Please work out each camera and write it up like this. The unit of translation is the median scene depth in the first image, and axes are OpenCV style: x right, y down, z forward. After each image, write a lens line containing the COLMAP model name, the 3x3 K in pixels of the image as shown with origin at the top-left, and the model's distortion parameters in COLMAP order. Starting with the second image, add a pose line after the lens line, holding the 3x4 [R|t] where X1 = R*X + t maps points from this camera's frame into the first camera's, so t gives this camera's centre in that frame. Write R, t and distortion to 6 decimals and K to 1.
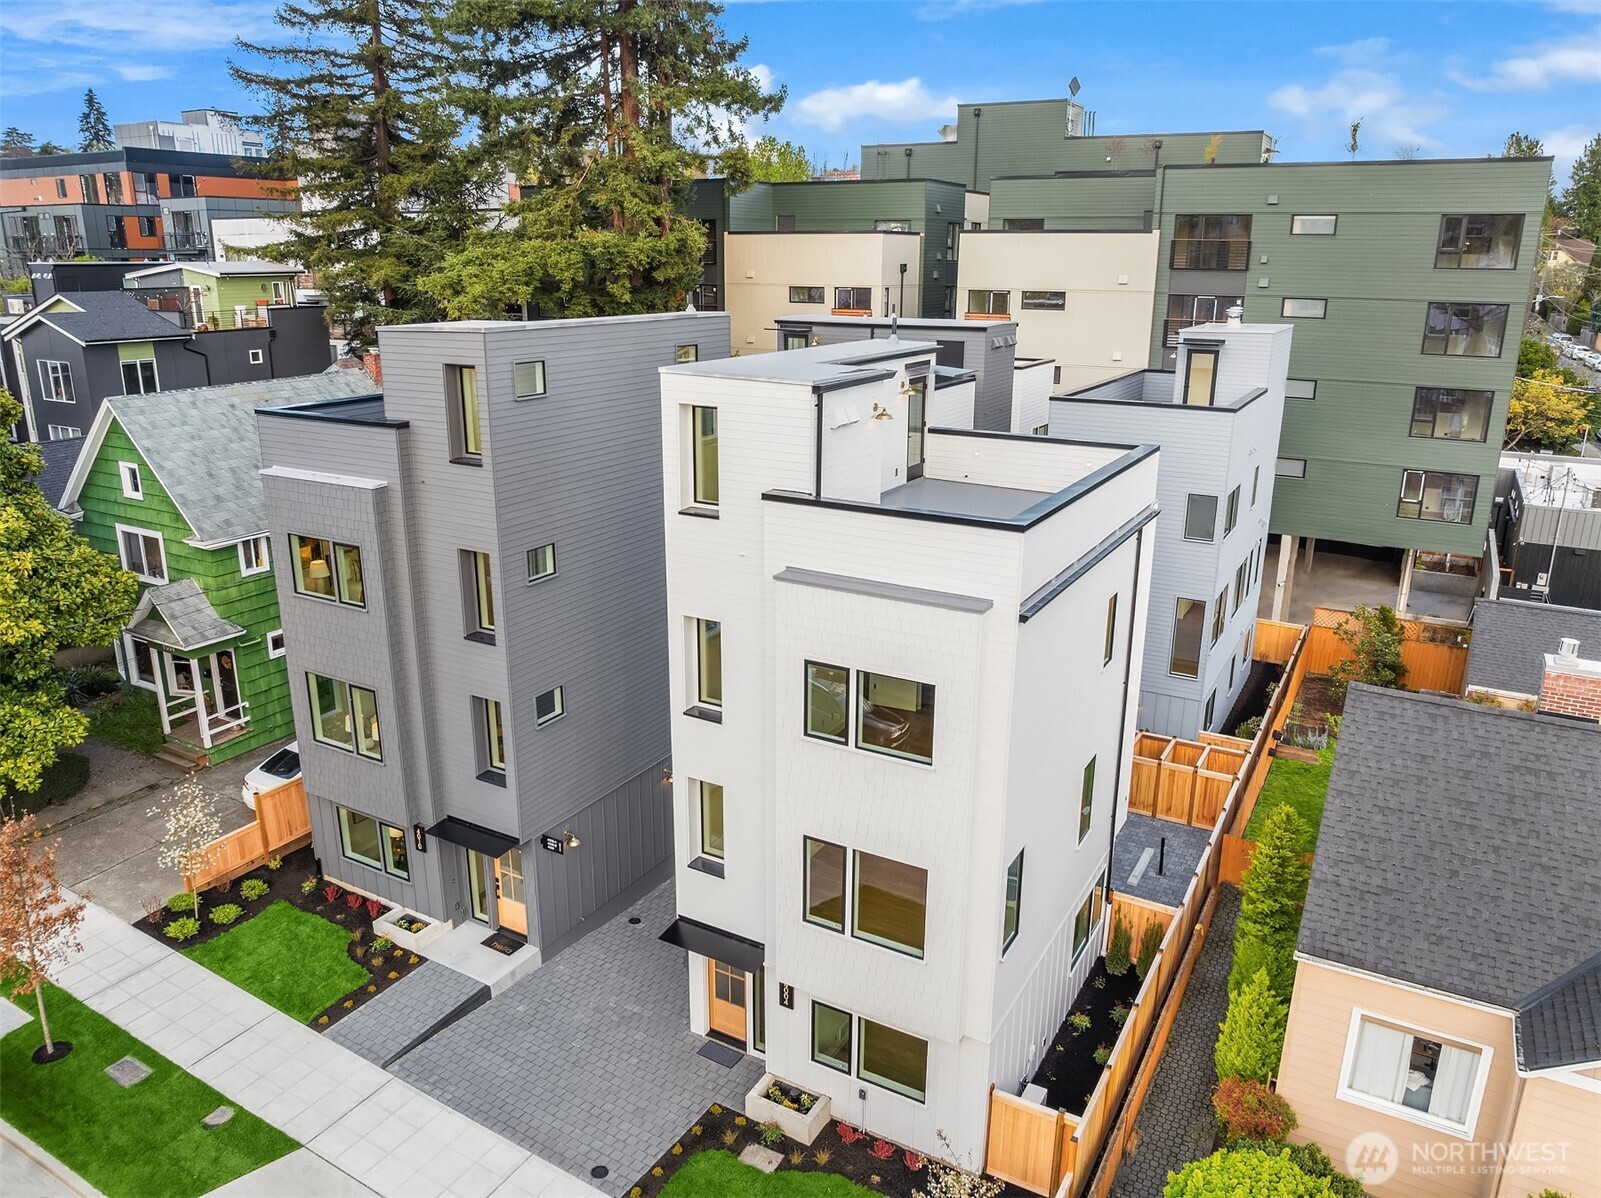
lens RADIAL K [[1131.8, 0, 808.9], [0, 1131.8, 586.3], [0, 0, 1]] dist [-0.051228, 0.022344]
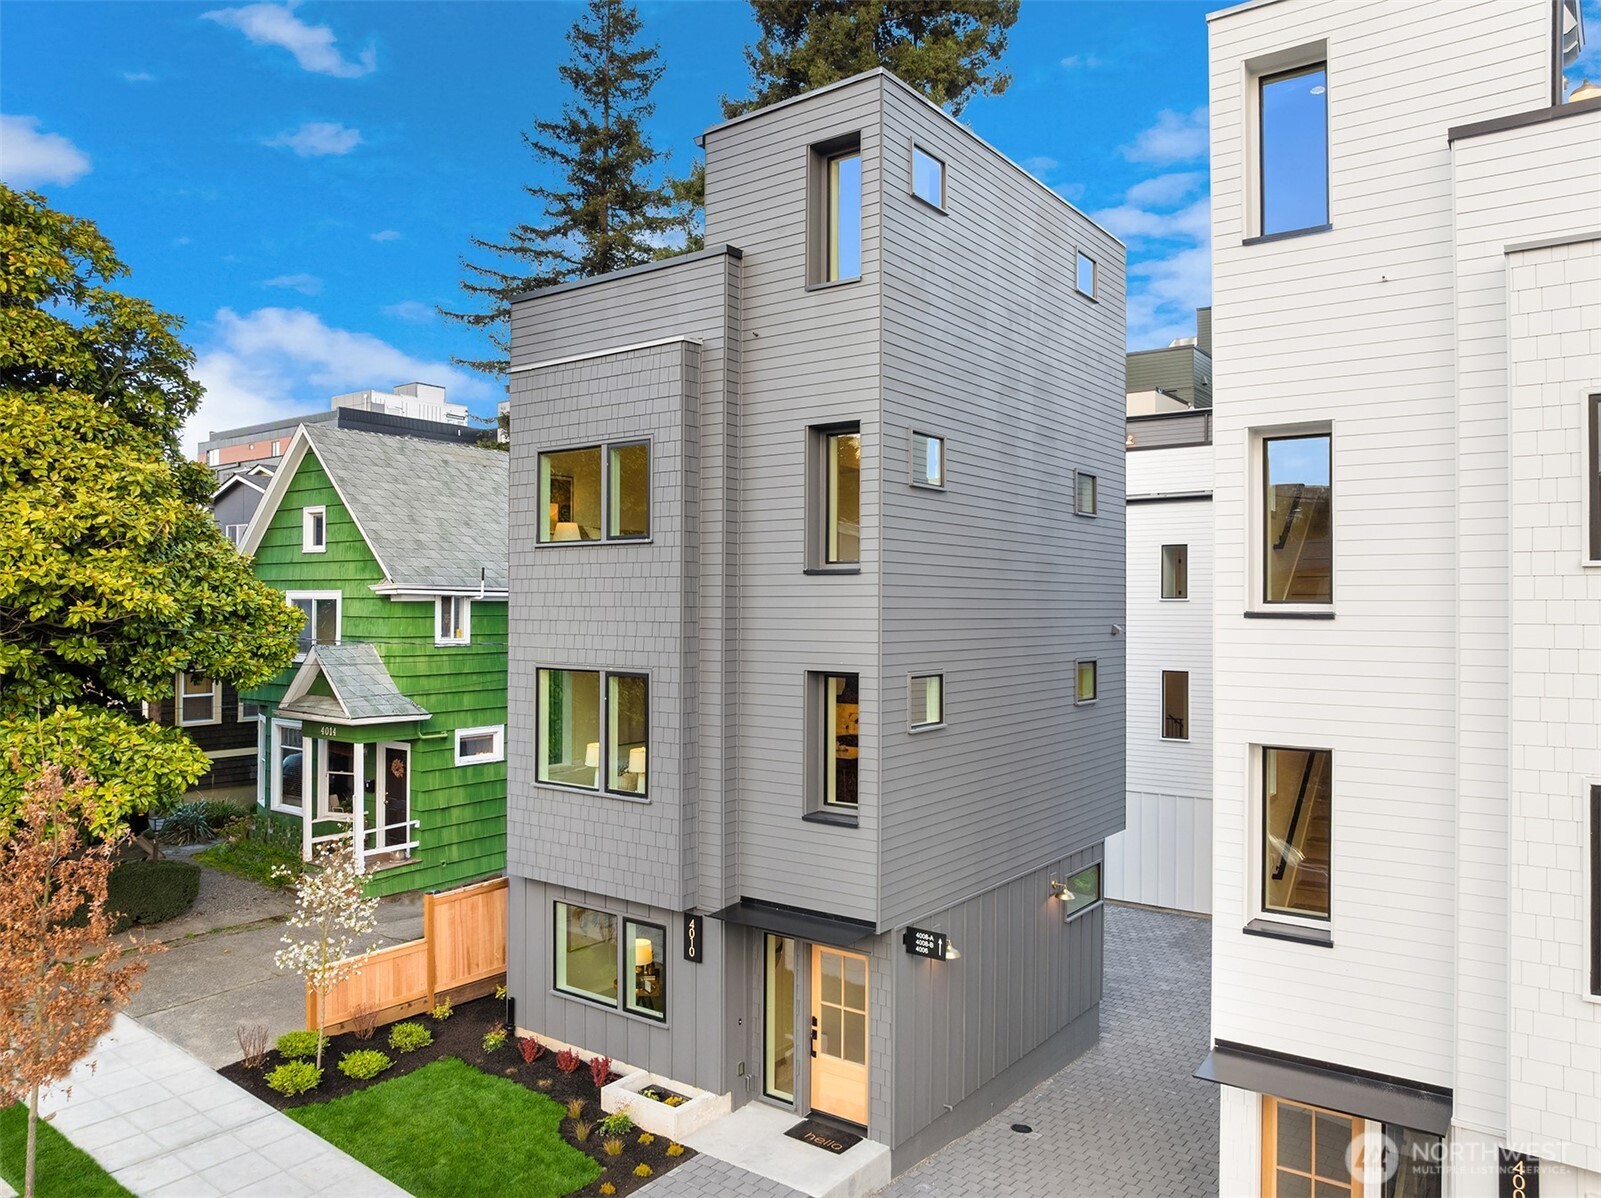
lens RADIAL K [[1131.8, 0, 808.8], [0, 1131.8, 597.2], [0, 0, 1]] dist [-0.051228, 0.022344]
pose [[0.993126, -0.002080, -0.117028, -0.206470], [-0.032288, 0.956179, -0.290997, 0.215754], [0.112505, 0.292776, 0.949539, 0.367215]]
